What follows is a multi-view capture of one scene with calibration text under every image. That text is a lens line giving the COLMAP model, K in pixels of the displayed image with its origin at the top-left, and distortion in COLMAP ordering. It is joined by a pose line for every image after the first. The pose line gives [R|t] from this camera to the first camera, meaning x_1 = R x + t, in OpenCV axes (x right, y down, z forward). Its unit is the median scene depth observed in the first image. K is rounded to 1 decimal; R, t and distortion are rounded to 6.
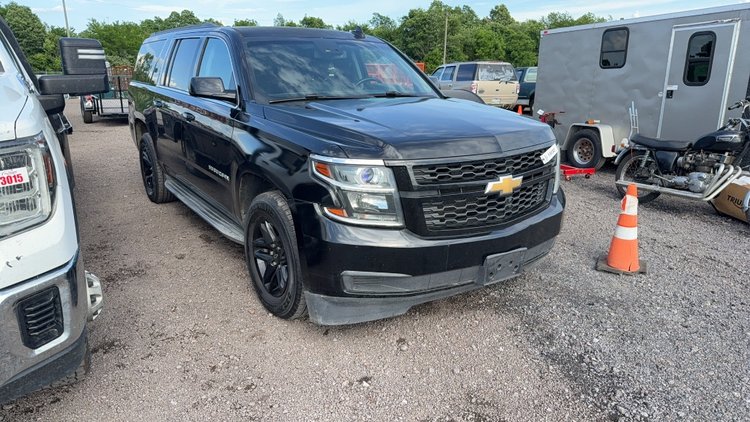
lens RADIAL K [[503.0, 0, 375.0], [0, 503.0, 211.0], [0, 0, 1]] dist [0.075356, -0.109010]
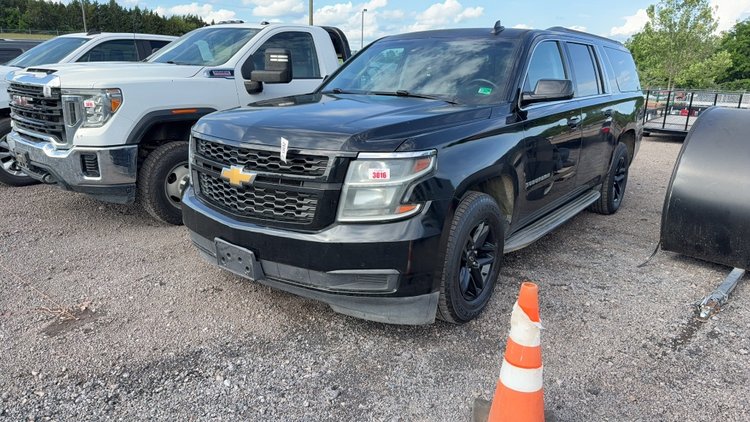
lens RADIAL K [[503.0, 0, 375.0], [0, 503.0, 211.0], [0, 0, 1]] dist [0.075356, -0.109010]
pose [[0.295626, 0.246987, -0.922823, 1.205080], [-0.282765, 0.945336, 0.162429, -0.212189], [0.912496, 0.212924, 0.349305, 0.880063]]
